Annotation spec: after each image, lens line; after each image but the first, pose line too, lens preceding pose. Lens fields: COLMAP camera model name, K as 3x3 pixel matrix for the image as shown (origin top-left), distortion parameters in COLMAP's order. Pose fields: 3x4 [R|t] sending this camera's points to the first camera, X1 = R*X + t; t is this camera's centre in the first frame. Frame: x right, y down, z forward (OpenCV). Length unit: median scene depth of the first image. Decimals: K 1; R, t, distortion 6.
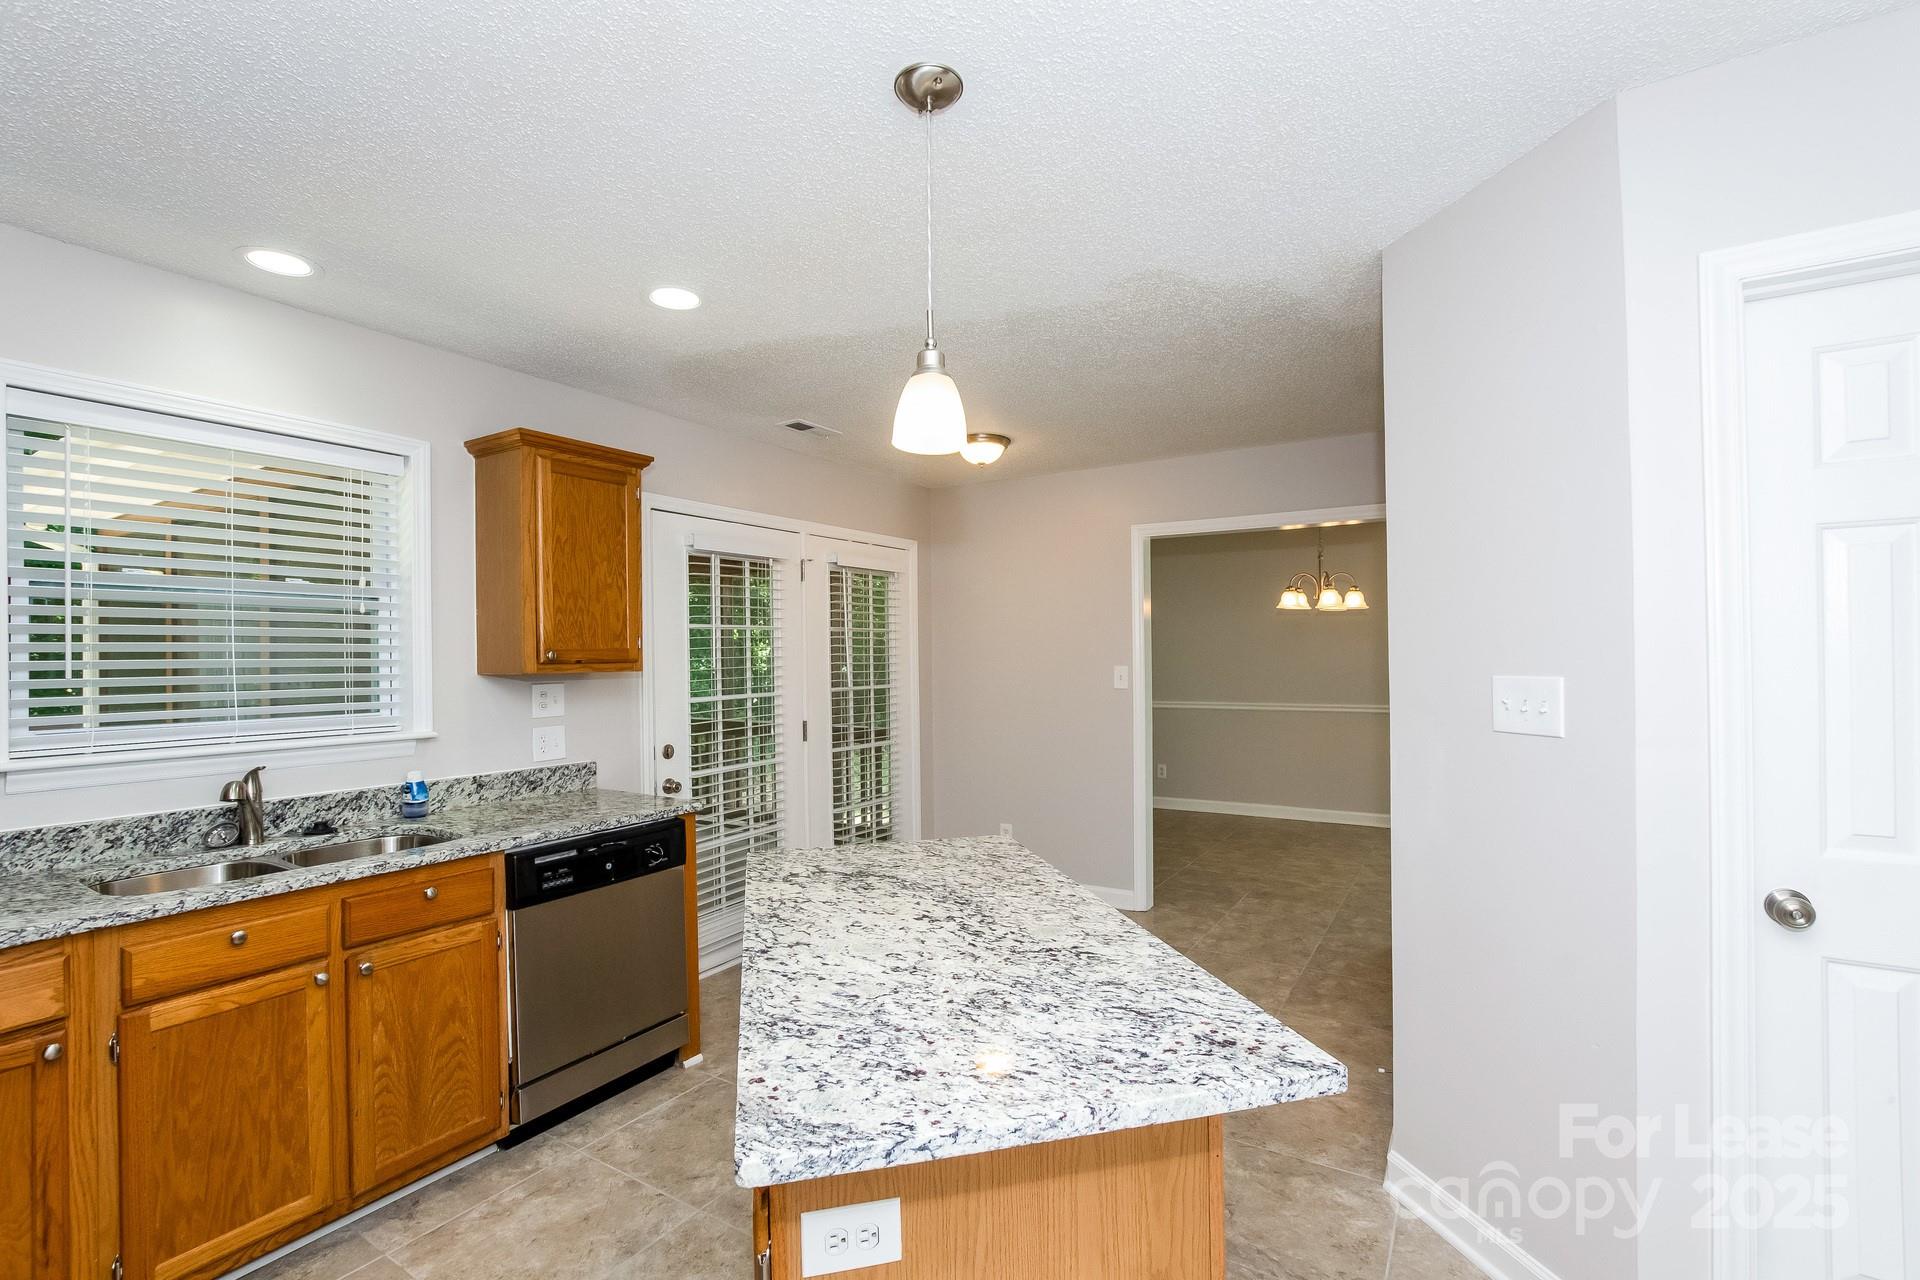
lens RADIAL K [[852.5, 0, 969.9], [0, 852.5, 652.6], [0, 0, 1]] dist [-0.020104, 0.000632]
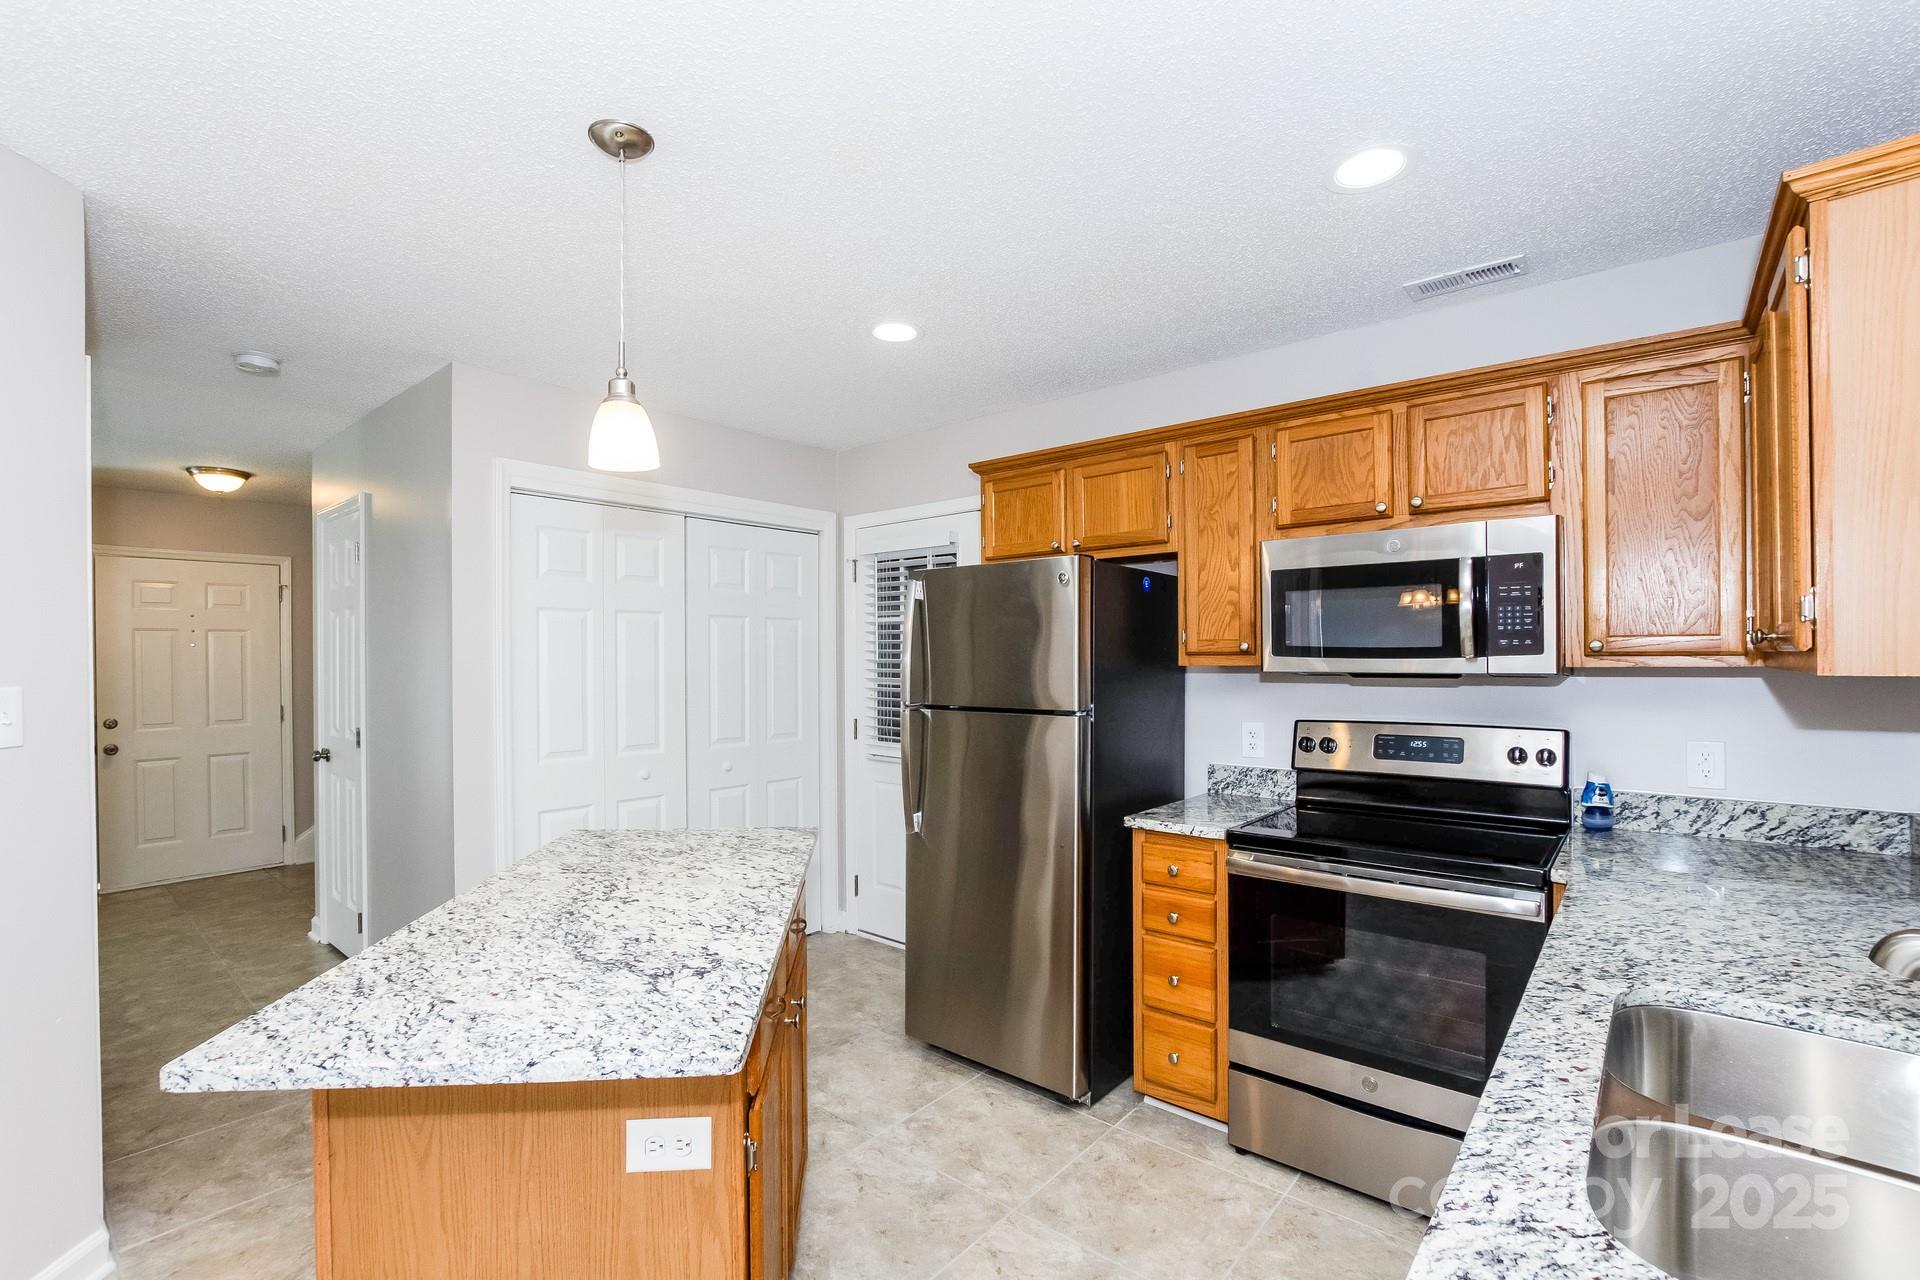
lens RADIAL K [[851.8, 0, 957.6], [0, 851.8, 657.2], [0, 0, 1]] dist [-0.029184, 0.006042]
pose [[-0.988089, 0.016625, 0.152983, -0.555996], [0.016268, 0.999861, -0.003583, 0.013854], [-0.153022, -0.001051, -0.988222, 1.755385]]
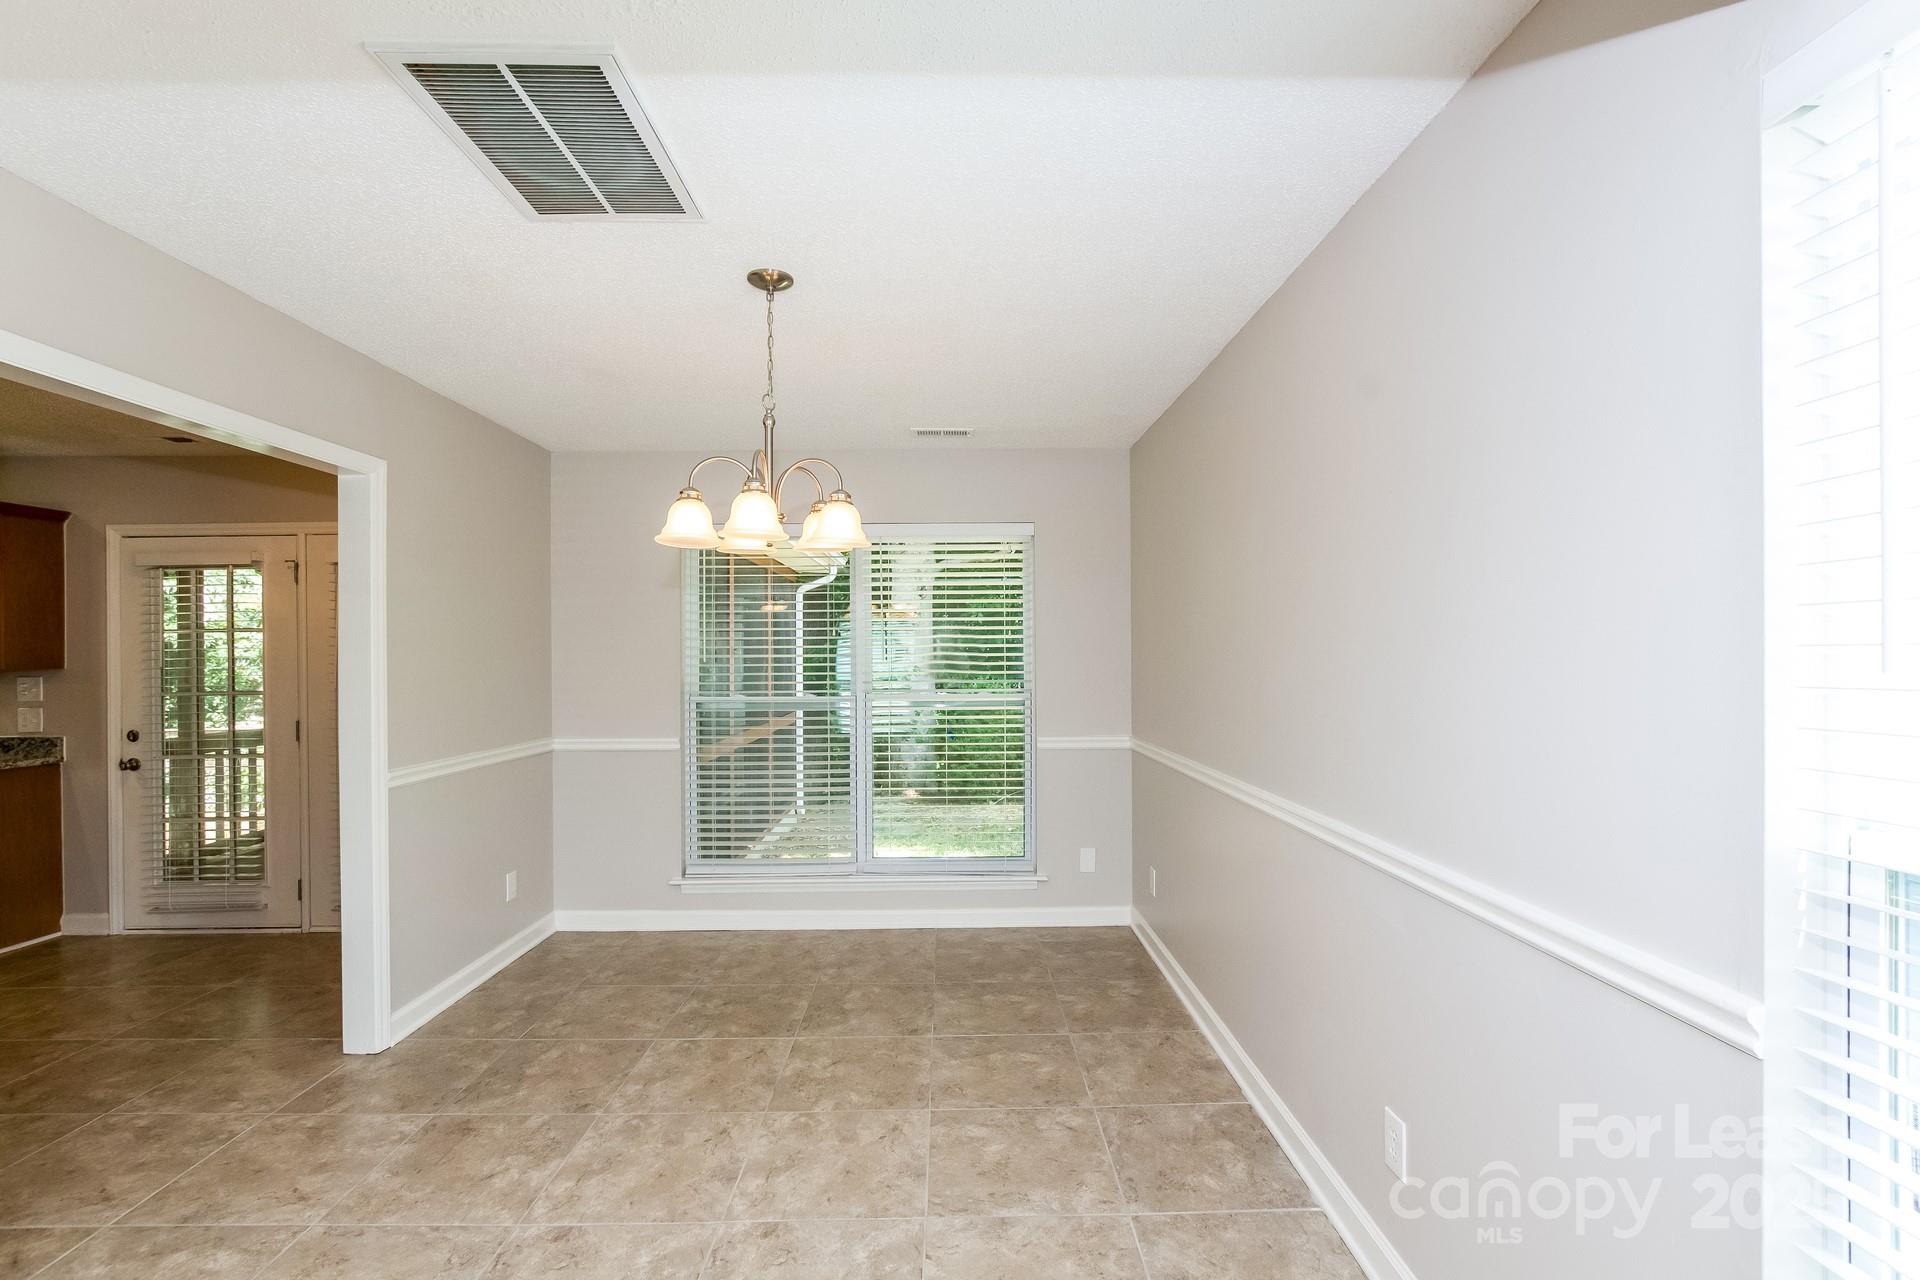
lens RADIAL K [[851.8, 0, 957.6], [0, 851.8, 657.2], [0, 0, 1]] dist [-0.029184, 0.006042]
pose [[0.540707, 0.004188, -0.841200, 2.547409], [0.005072, 0.999953, 0.008239, 0.002719], [0.841195, -0.008722, 0.540661, 2.707730]]
